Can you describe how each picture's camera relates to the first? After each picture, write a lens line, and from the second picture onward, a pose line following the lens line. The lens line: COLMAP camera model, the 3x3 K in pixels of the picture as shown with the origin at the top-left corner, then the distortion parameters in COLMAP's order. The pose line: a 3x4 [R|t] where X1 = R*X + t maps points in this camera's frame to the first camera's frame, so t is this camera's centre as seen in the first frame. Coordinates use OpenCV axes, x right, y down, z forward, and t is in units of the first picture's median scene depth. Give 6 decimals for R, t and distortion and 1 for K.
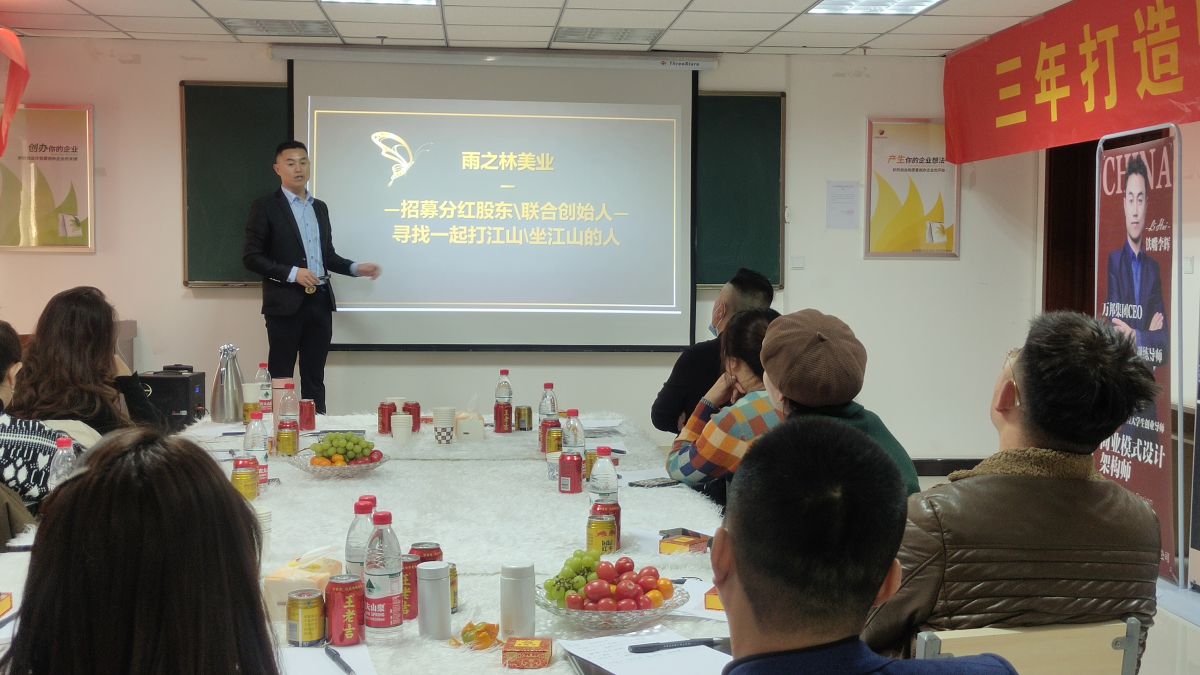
lens RADIAL K [[1429.1, 0, 607.8], [0, 1429.1, 338.9], [0, 0, 1]] dist [0.074547, 0.000000]
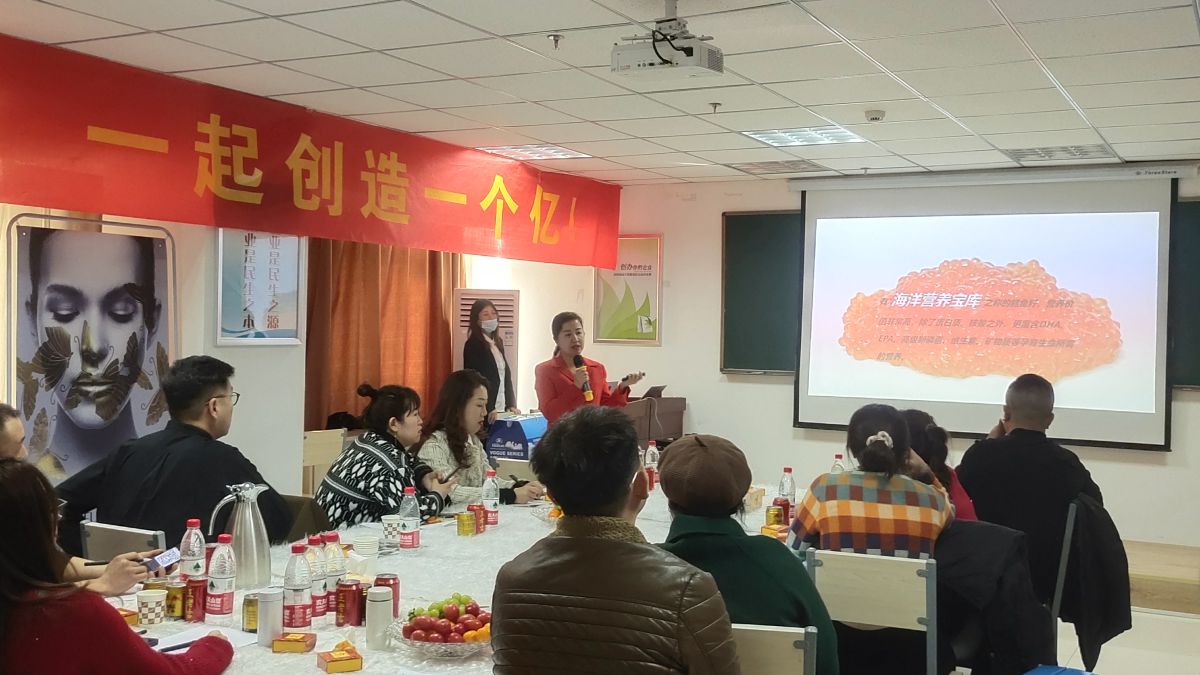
lens RADIAL K [[1228.9, 0, 616.6], [0, 1228.9, 333.2], [0, 0, 1]] dist [0.060567, 0.000000]
pose [[0.836104, 0.012111, -0.548438, 0.239214], [-0.048274, 0.997502, -0.051567, -0.011450], [0.546443, 0.069591, 0.834600, 0.046946]]
